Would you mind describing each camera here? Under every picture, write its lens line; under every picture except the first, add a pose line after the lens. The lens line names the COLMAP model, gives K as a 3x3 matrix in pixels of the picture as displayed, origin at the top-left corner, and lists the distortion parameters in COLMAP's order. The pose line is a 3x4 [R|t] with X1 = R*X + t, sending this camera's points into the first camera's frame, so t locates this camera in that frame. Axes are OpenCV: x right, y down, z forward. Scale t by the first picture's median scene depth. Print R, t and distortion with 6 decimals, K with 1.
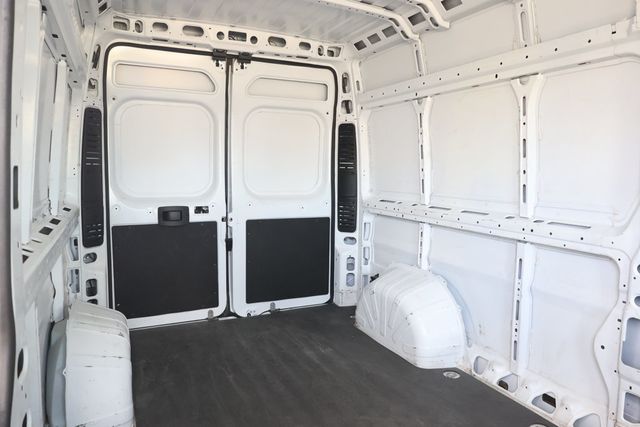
lens RADIAL K [[440.7, 0, 316.8], [0, 440.7, 212.3], [0, 0, 1]] dist [-0.021978, 0.012989]
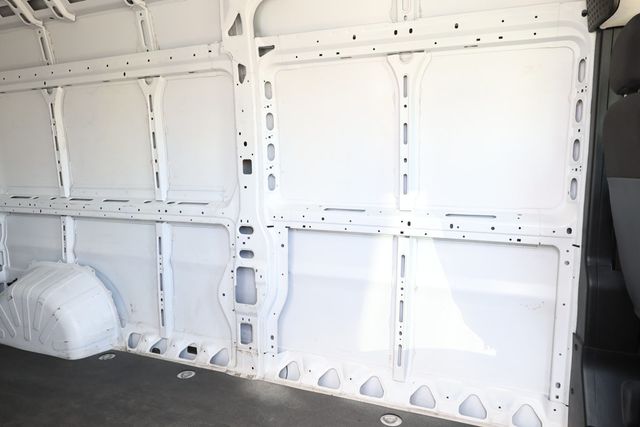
lens RADIAL K [[440.7, 0, 316.6], [0, 440.7, 211.2], [0, 0, 1]] dist [-0.021978, 0.012989]
pose [[0.737462, -0.075632, 0.671141, 0.002130], [0.078352, 0.996581, 0.026213, 0.039535], [-0.670829, 0.033254, 0.740866, -0.122478]]
